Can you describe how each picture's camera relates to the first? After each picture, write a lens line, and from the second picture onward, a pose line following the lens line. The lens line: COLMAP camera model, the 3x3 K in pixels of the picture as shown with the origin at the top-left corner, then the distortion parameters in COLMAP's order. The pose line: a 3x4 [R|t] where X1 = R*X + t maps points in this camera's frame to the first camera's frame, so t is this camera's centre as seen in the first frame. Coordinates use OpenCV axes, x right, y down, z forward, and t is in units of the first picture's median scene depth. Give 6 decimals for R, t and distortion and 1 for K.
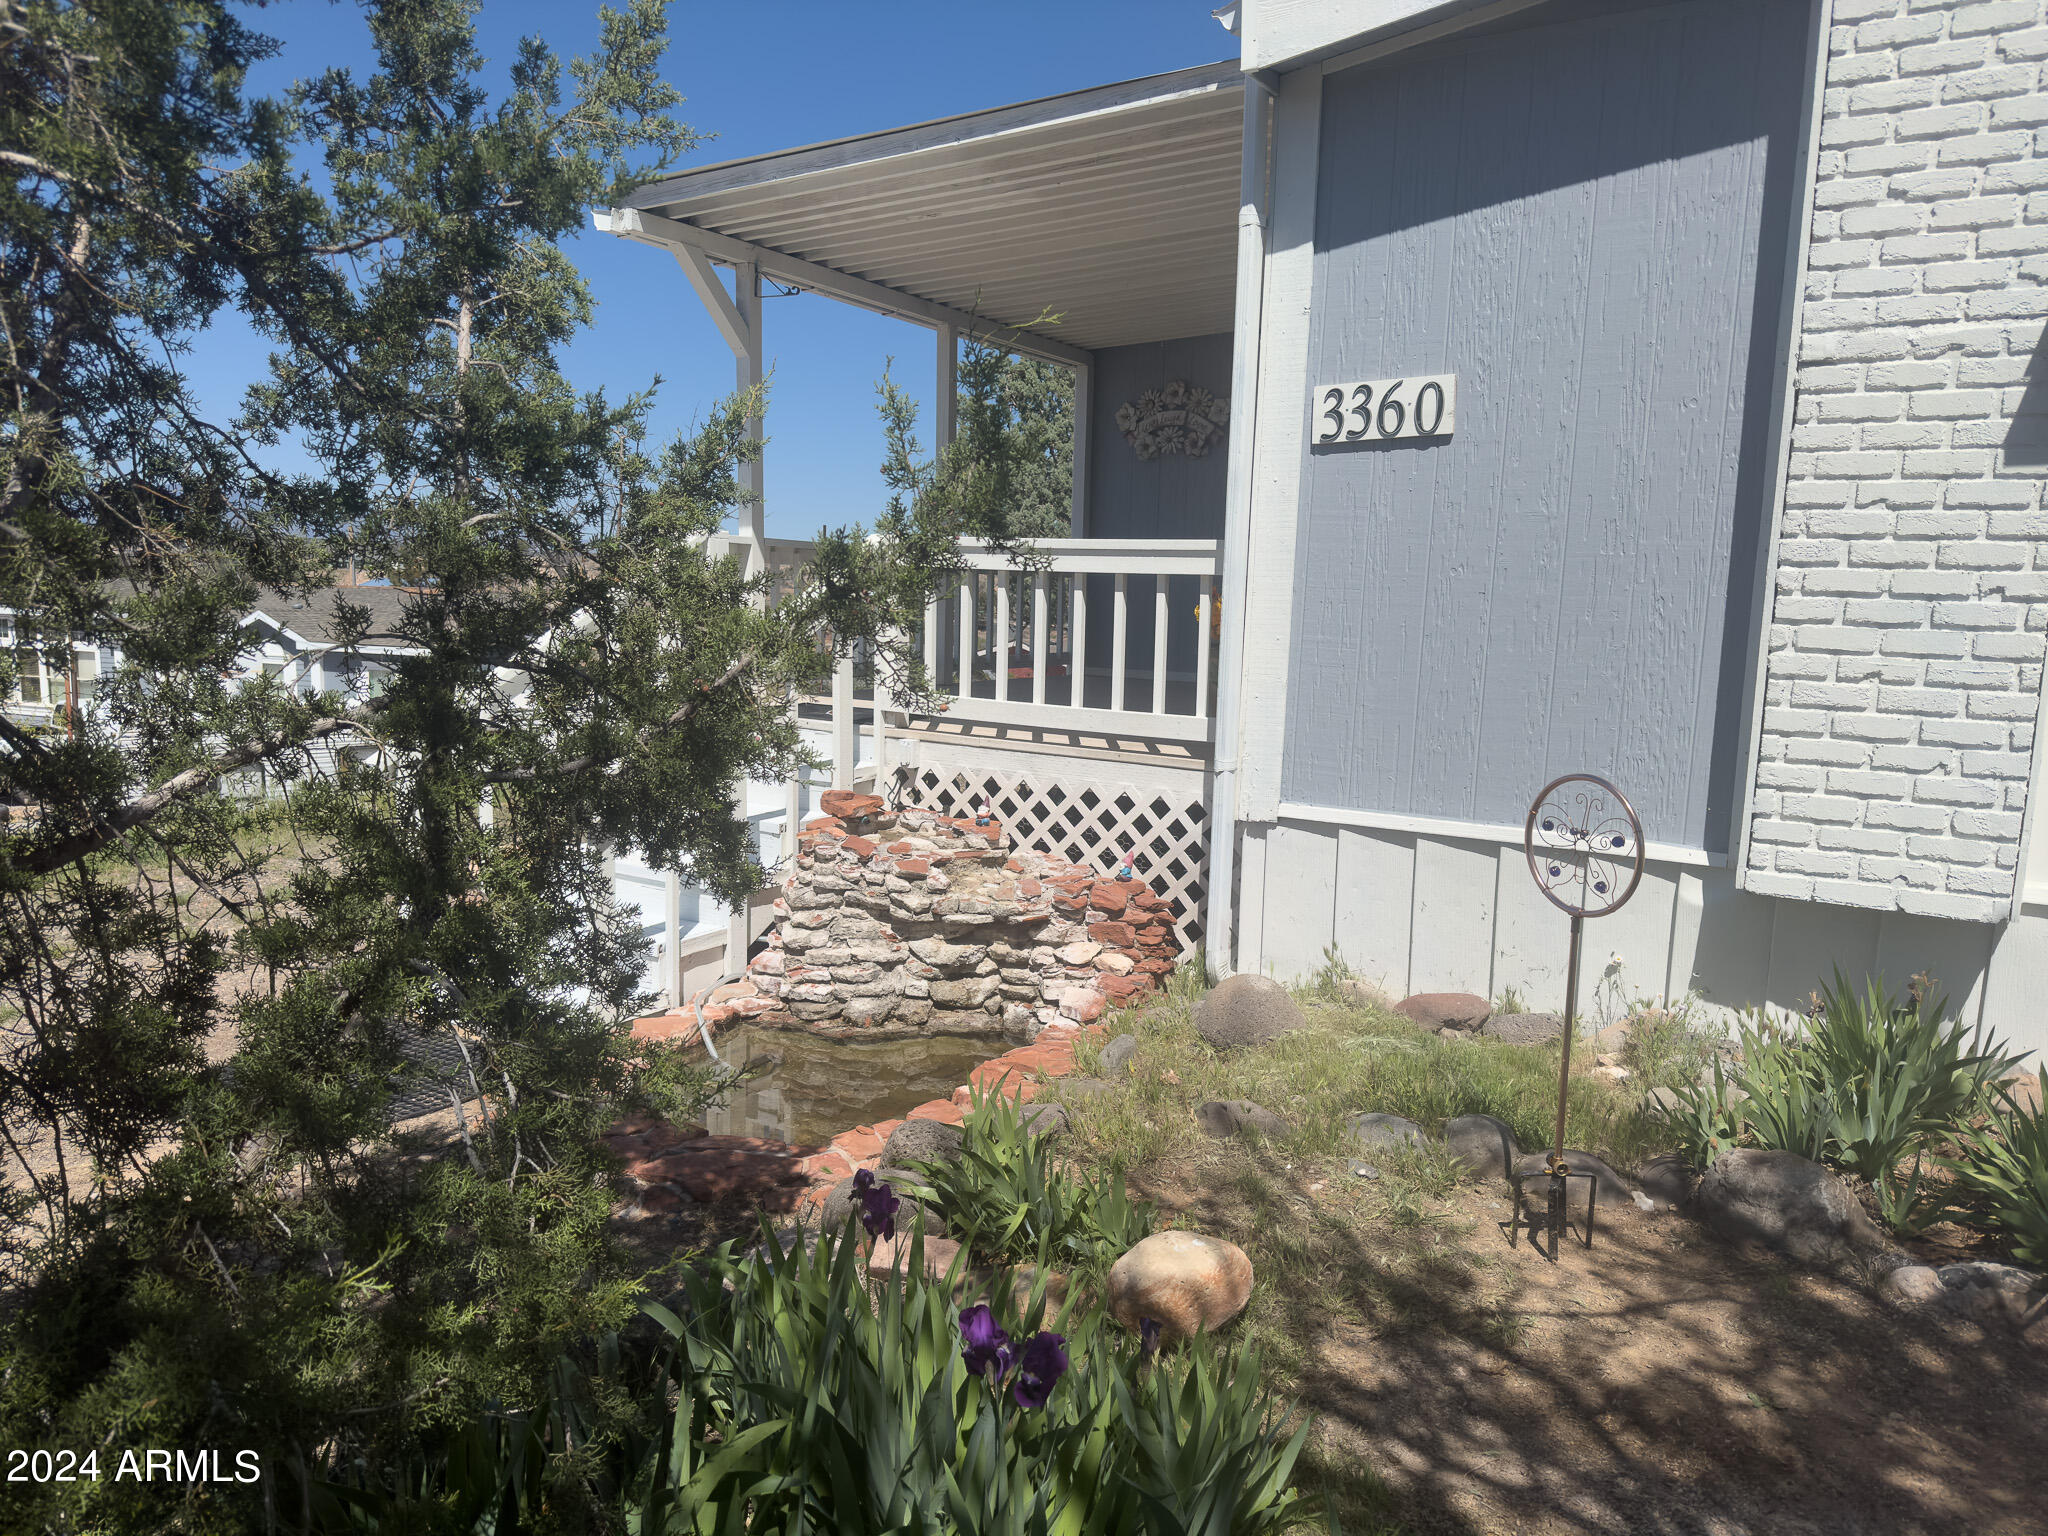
lens RADIAL K [[1457.2, 0, 1020.6], [0, 1457.2, 787.0], [0, 0, 1]] dist [0.009536, -0.013288]
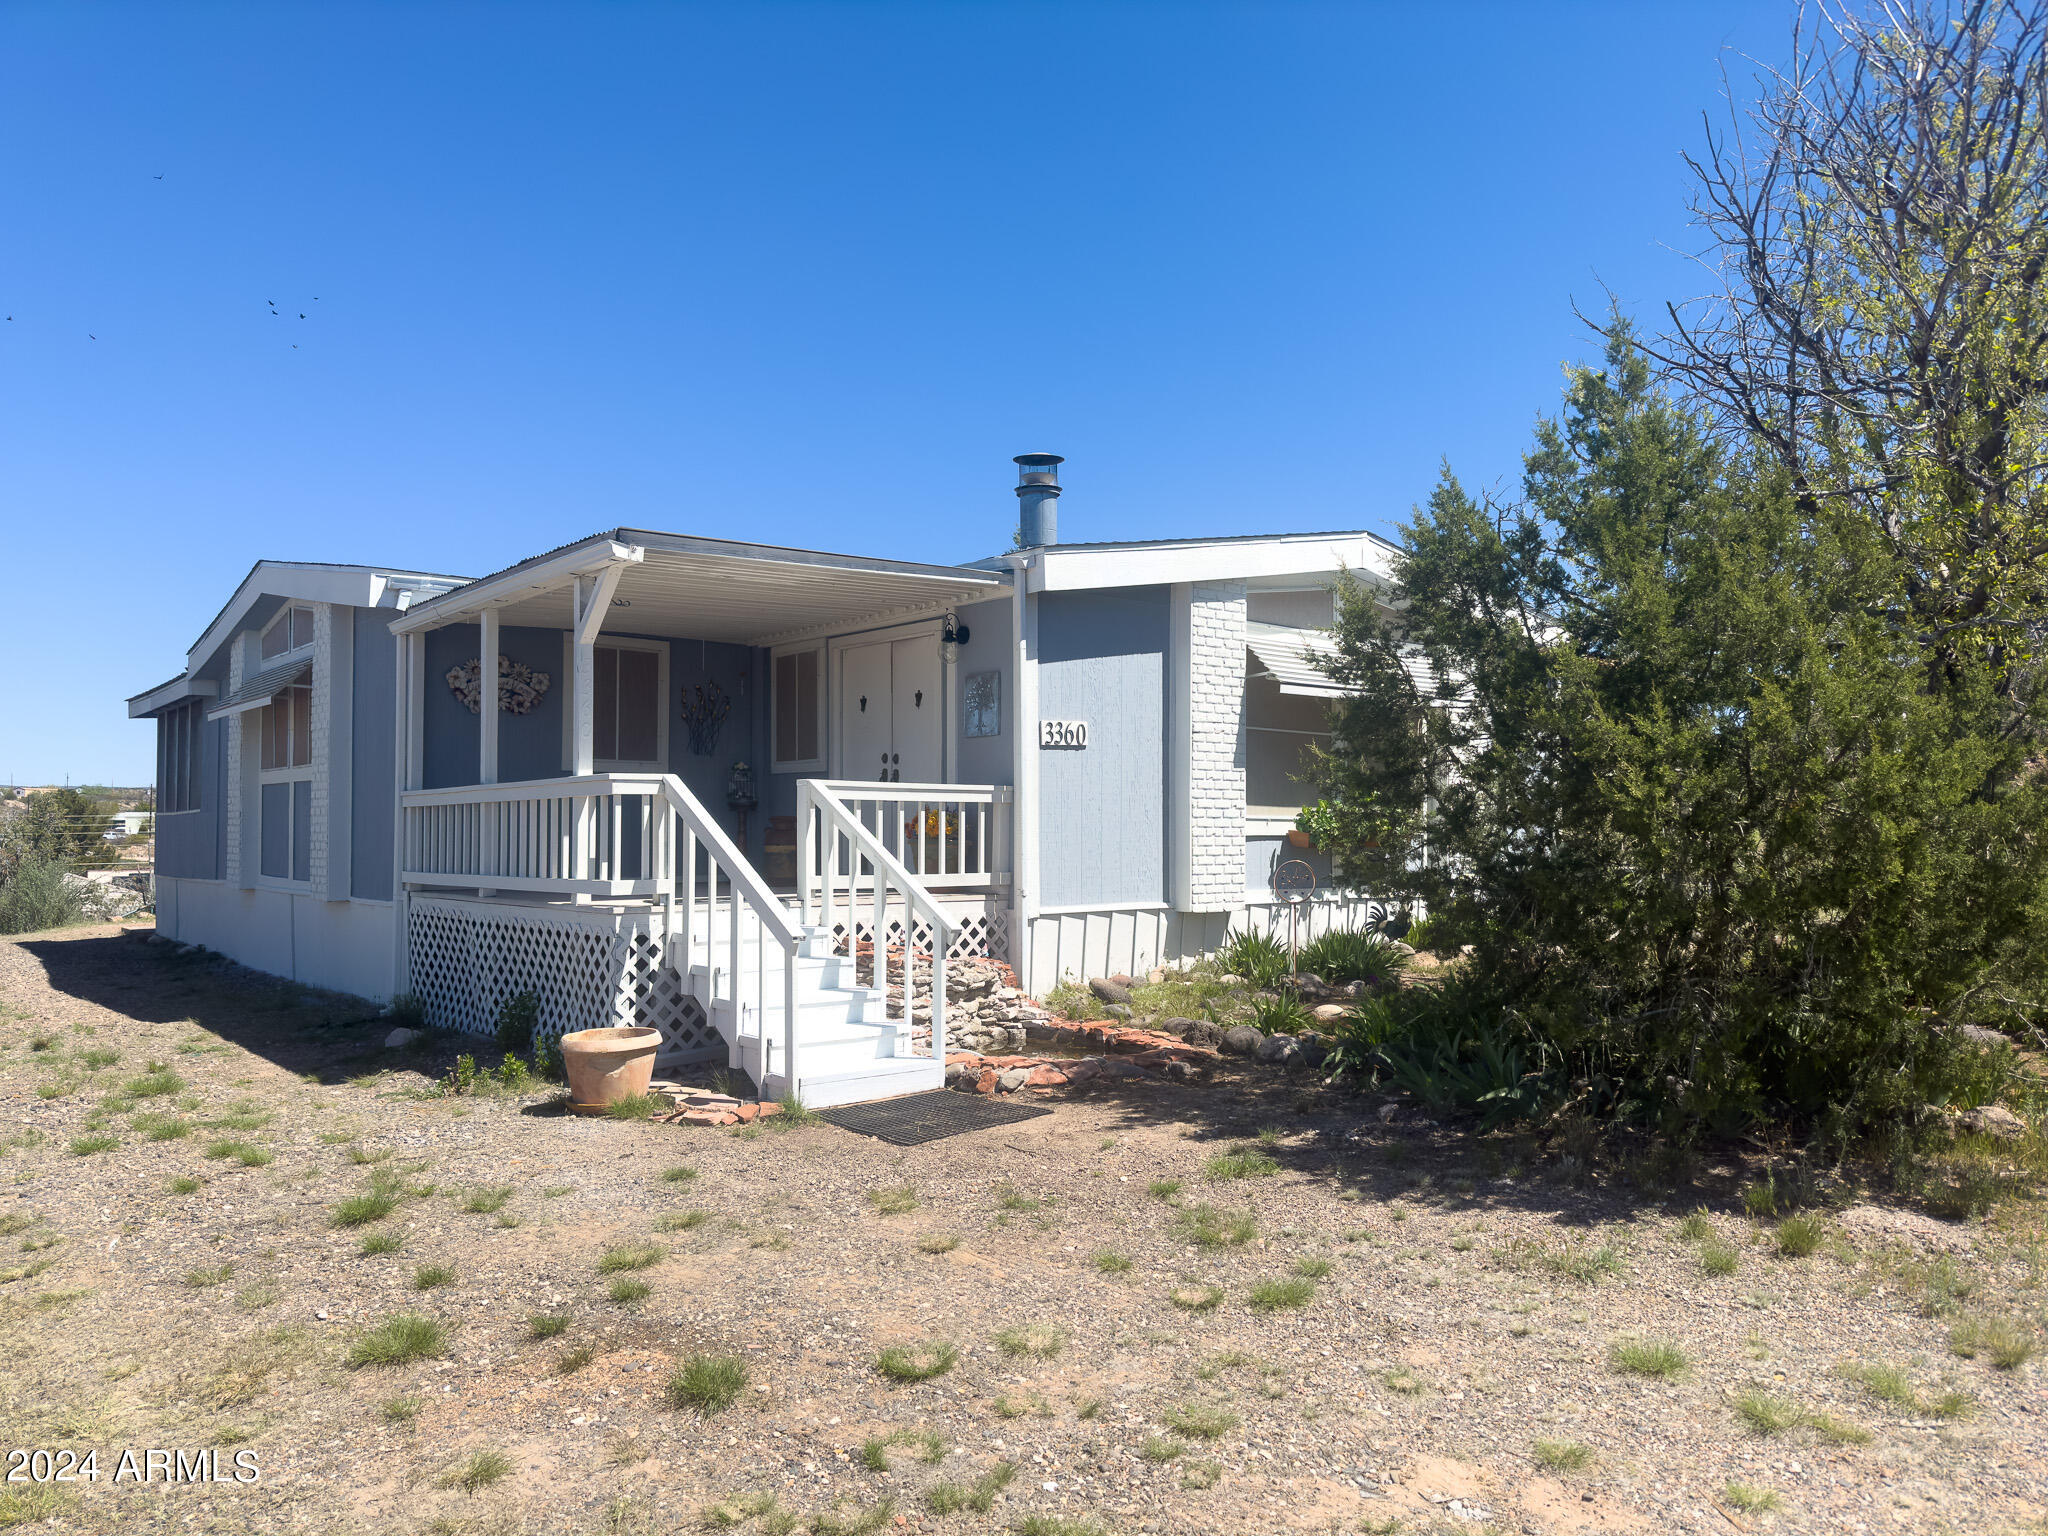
lens RADIAL K [[1457.2, 0, 1025.0], [0, 1457.2, 763.4], [0, 0, 1]] dist [0.009536, -0.013288]
pose [[0.272736, 0.018254, 0.961916, -1.817497], [0.140331, 0.988372, -0.058545, -0.073691], [-0.951799, 0.150954, 0.267003, 0.398501]]
